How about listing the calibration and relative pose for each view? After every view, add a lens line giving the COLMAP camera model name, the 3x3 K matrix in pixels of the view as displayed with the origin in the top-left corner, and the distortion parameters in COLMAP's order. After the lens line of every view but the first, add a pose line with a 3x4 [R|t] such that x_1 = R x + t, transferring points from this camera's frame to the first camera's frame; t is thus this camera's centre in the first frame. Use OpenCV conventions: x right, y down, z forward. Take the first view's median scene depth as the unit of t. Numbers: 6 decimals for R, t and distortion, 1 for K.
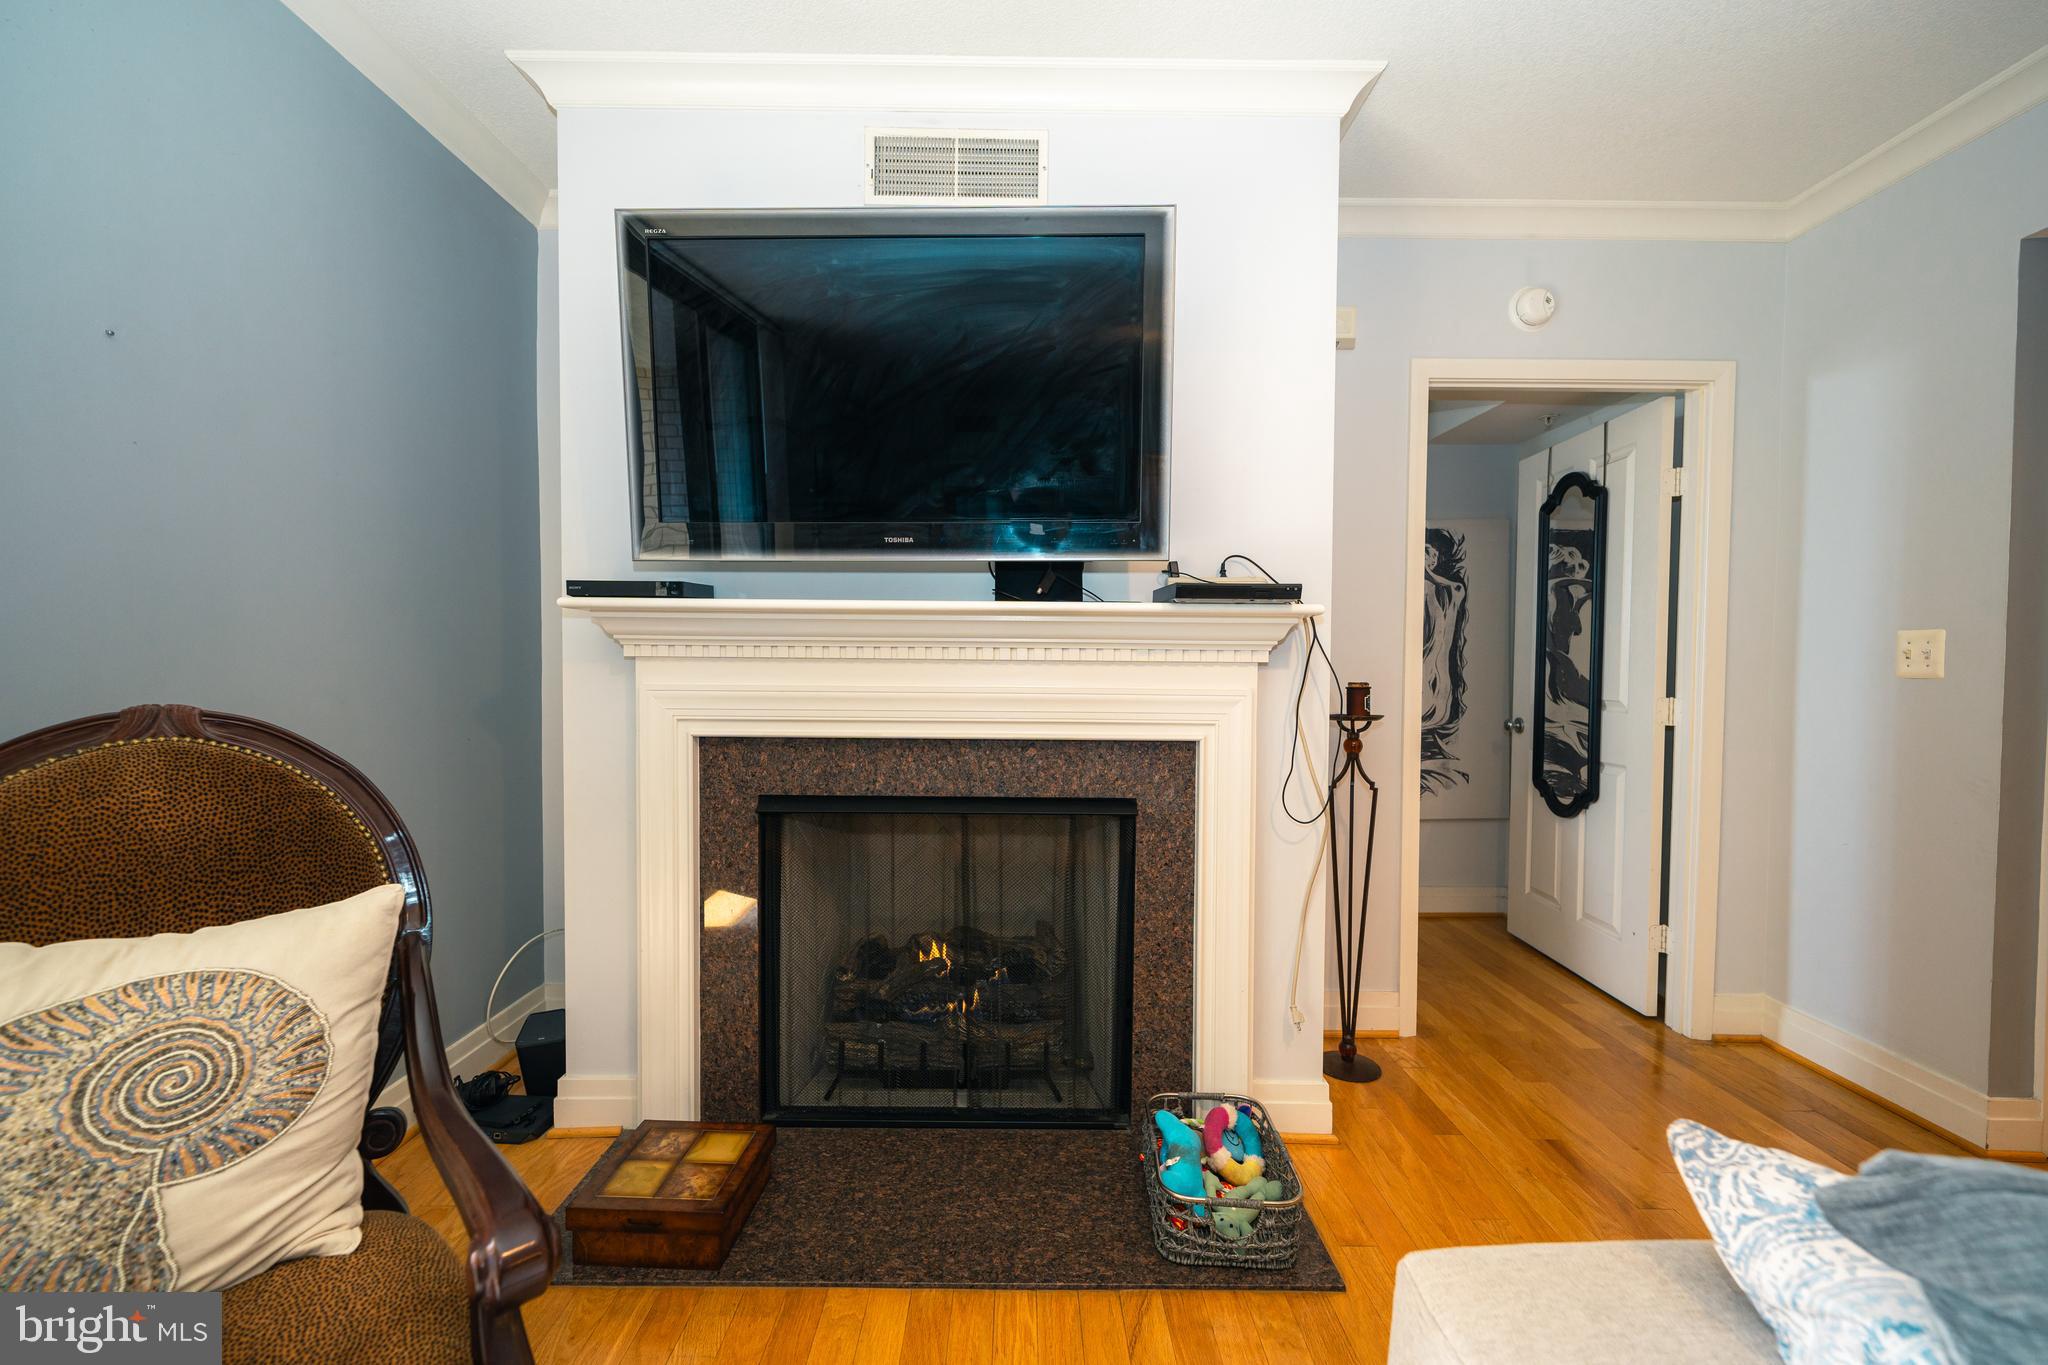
lens RADIAL K [[825.7, 0, 1022.7], [0, 825.7, 687.0], [0, 0, 1]] dist [0.000786, -0.000260]
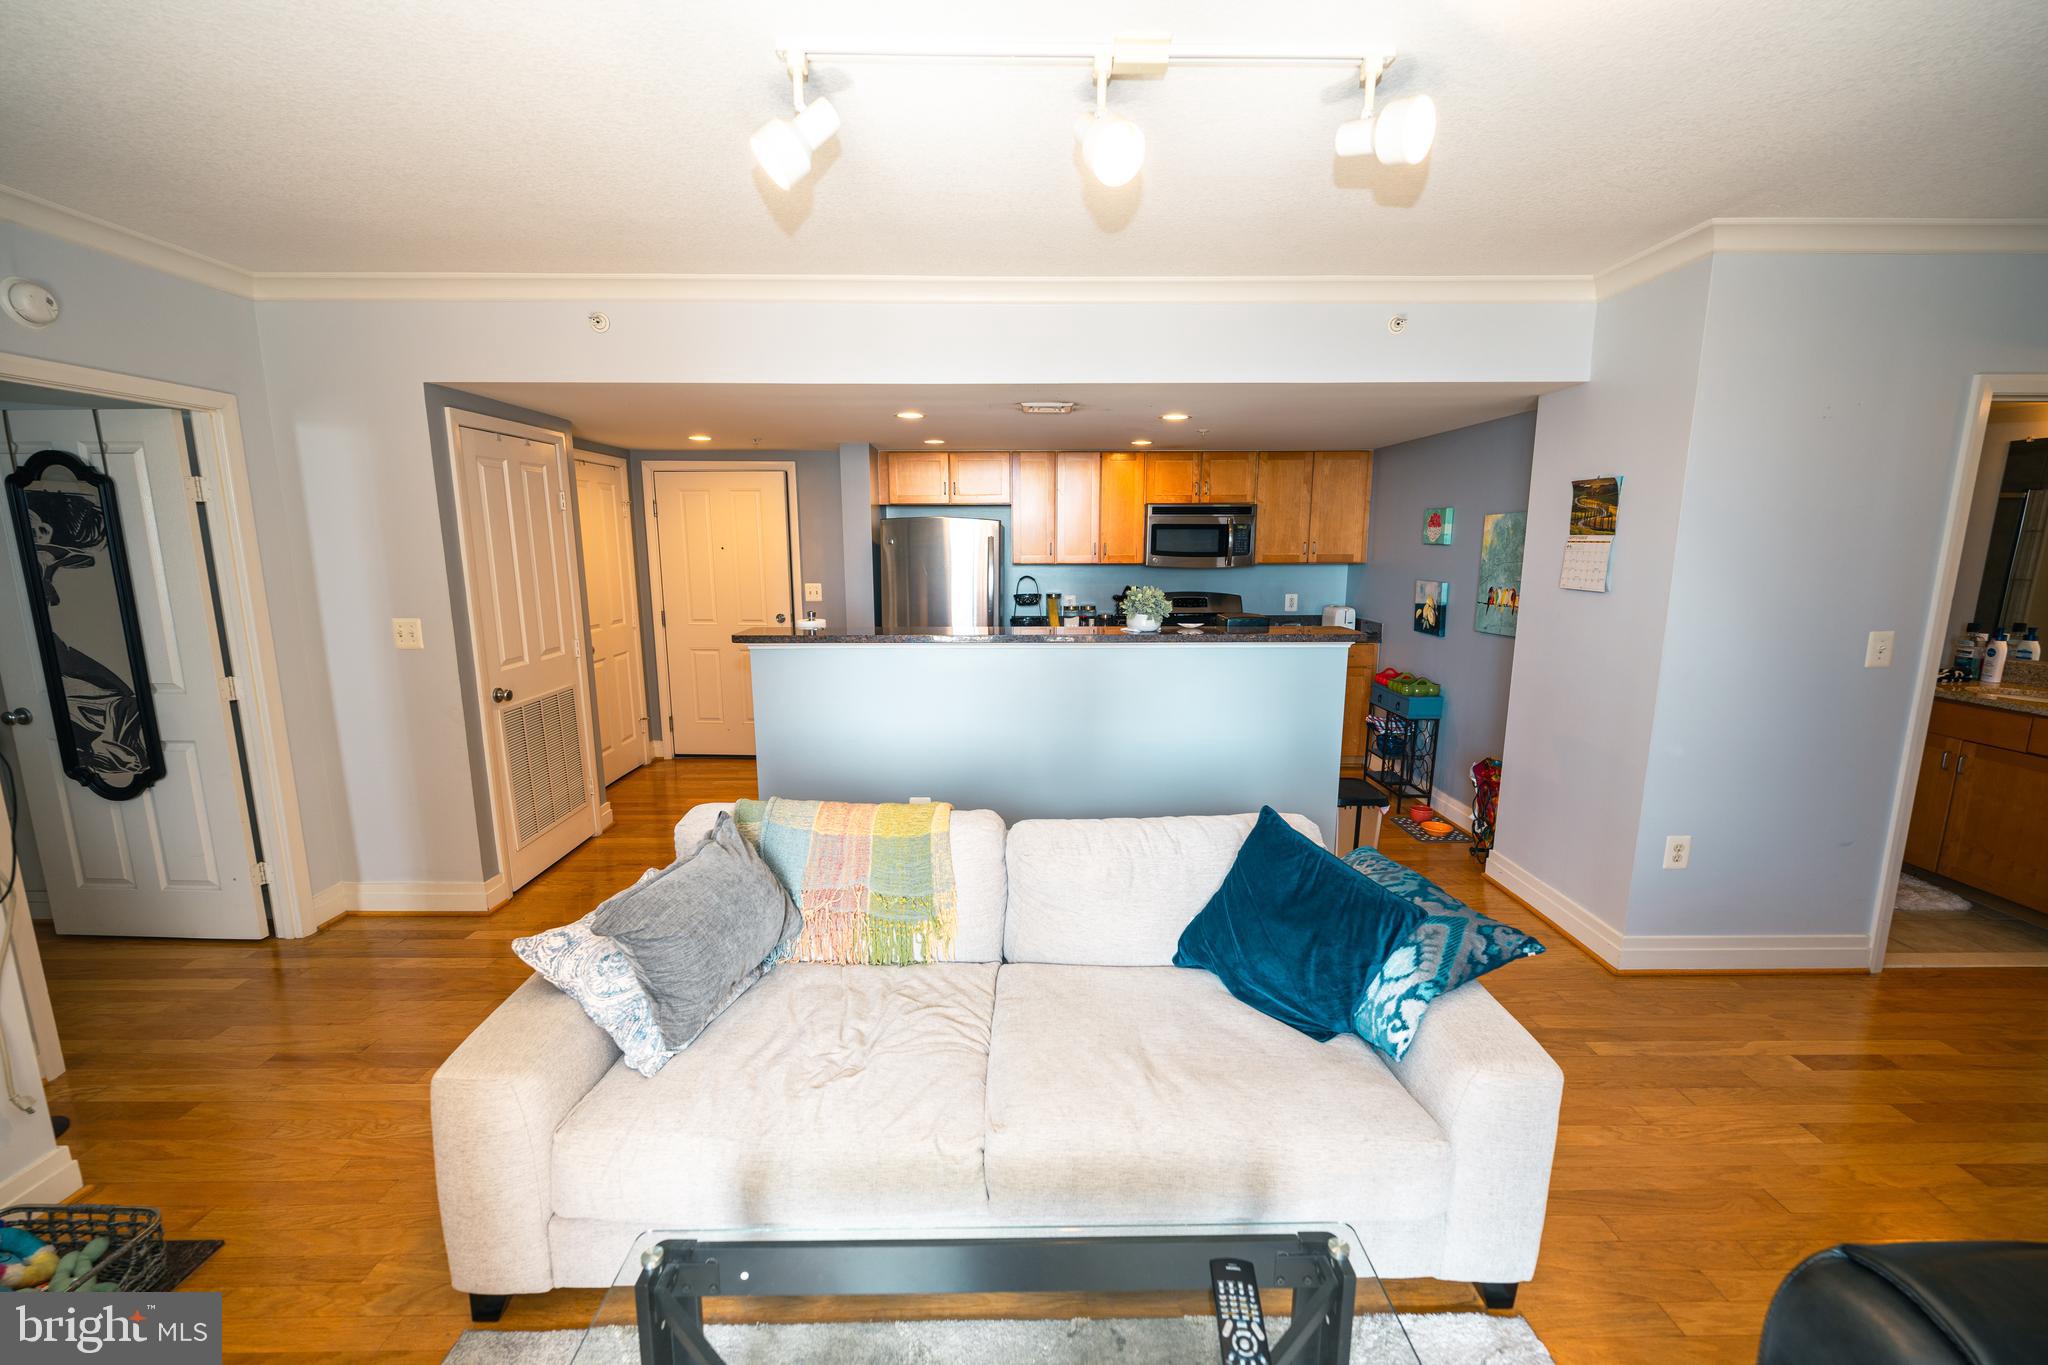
lens RADIAL K [[841.5, 0, 1020.7], [0, 841.5, 686.6], [0, 0, 1]] dist [-0.000704, -0.000352]
pose [[-0.007782, -0.183129, 0.983058, -0.527892], [0.029420, 0.982620, 0.183280, -0.210483], [-0.999537, 0.030348, -0.002260, -0.155774]]
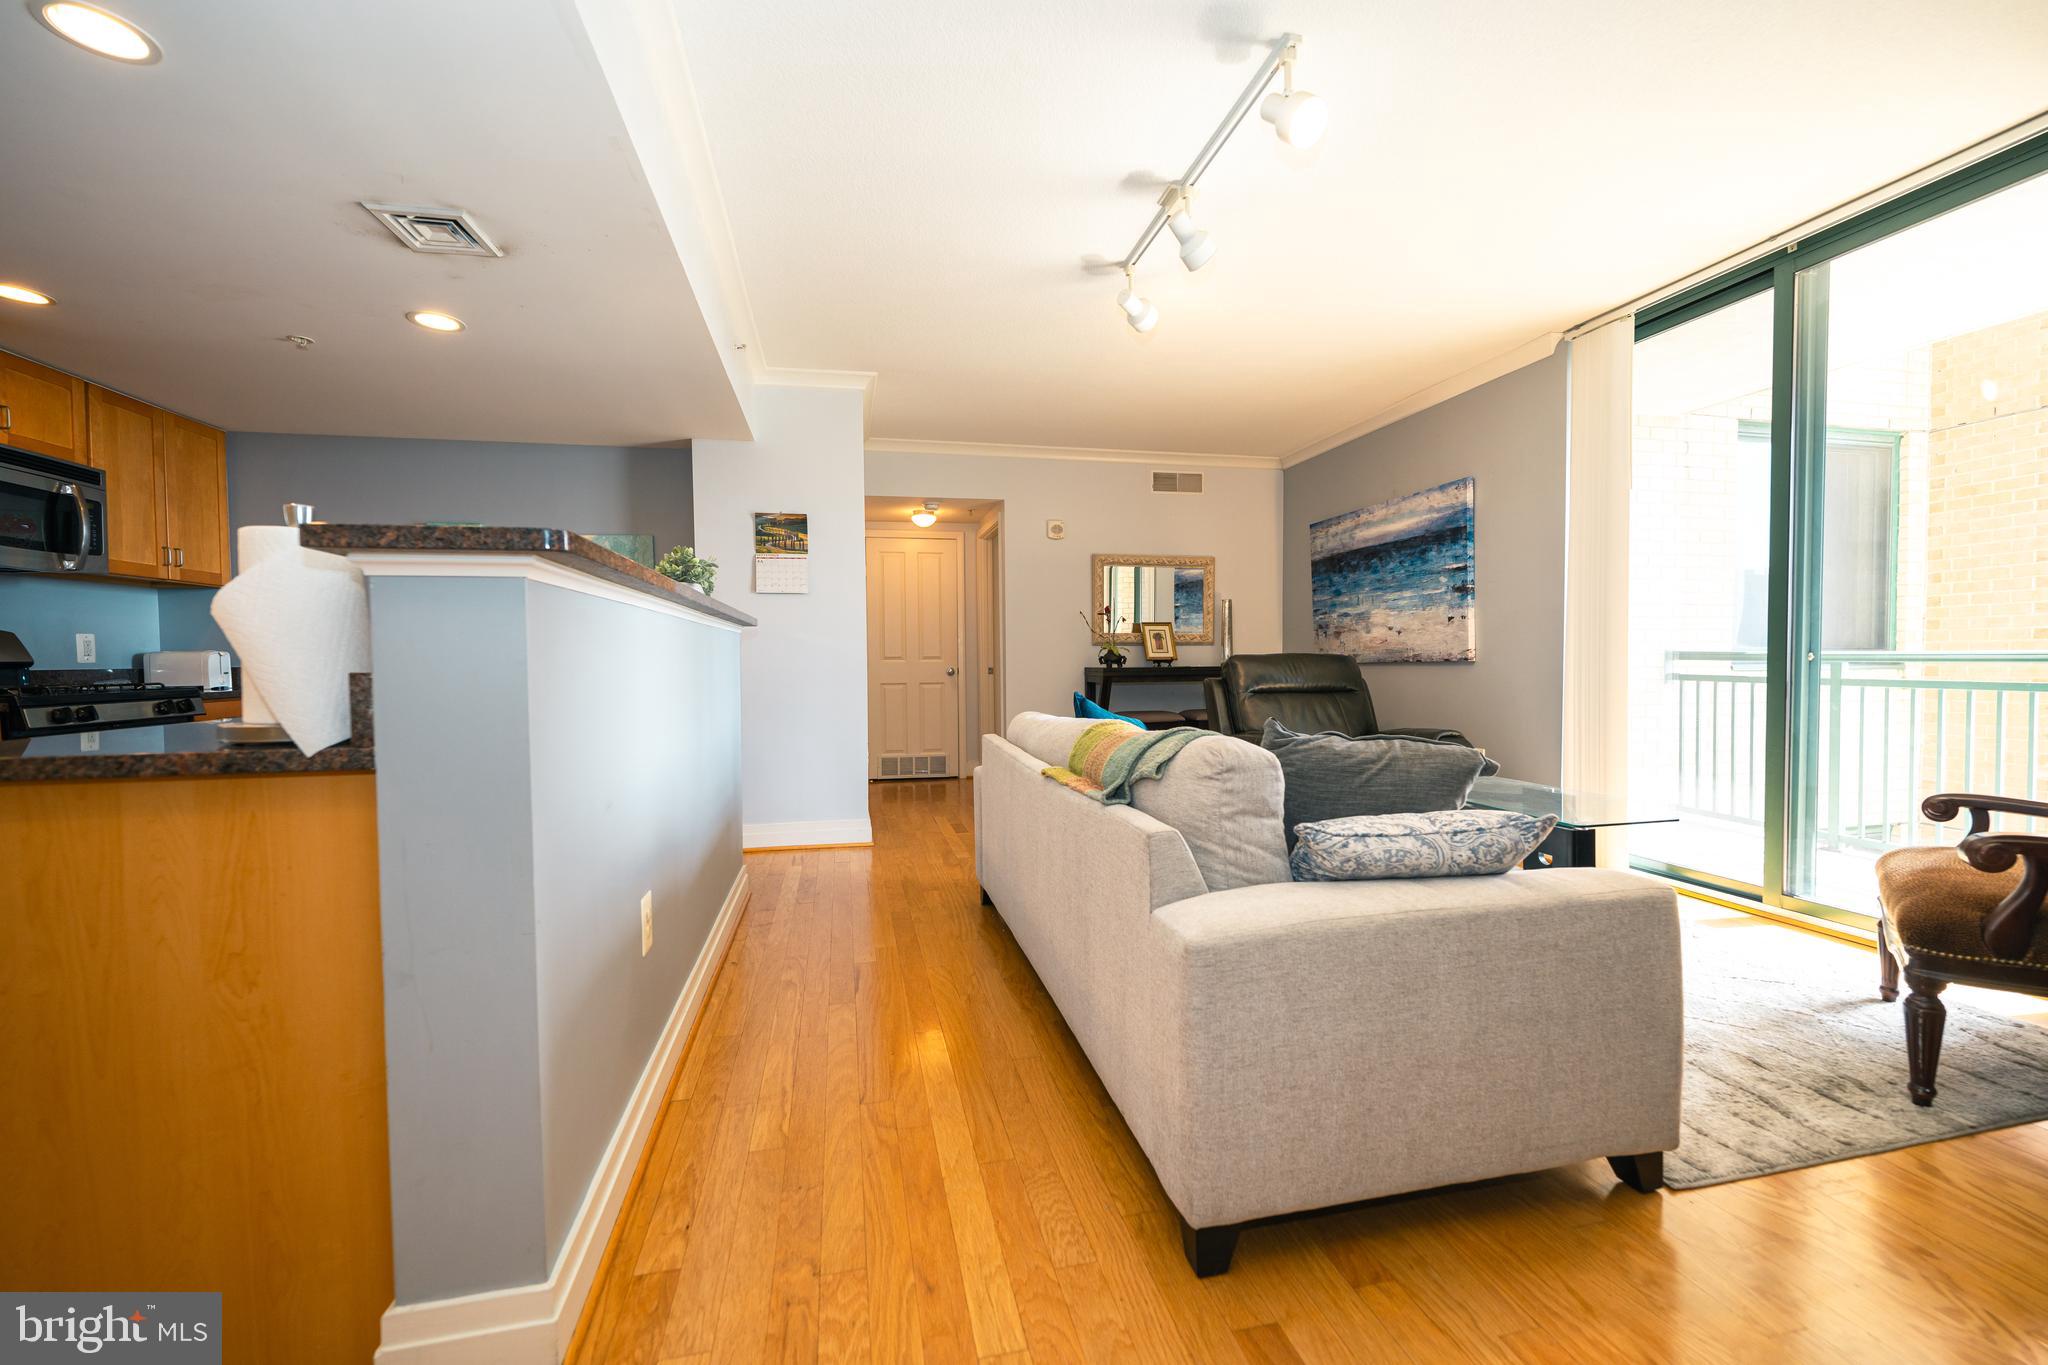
lens RADIAL K [[822.0, 0, 1021.4], [0, 822.0, 686.8], [0, 0, 1]] dist [-0.000644, -0.000906]
pose [[-0.977528, 0.009029, -0.210613, 0.930593], [-0.004000, 0.998108, 0.061357, 0.044563], [0.210768, 0.060820, -0.975642, 0.995081]]
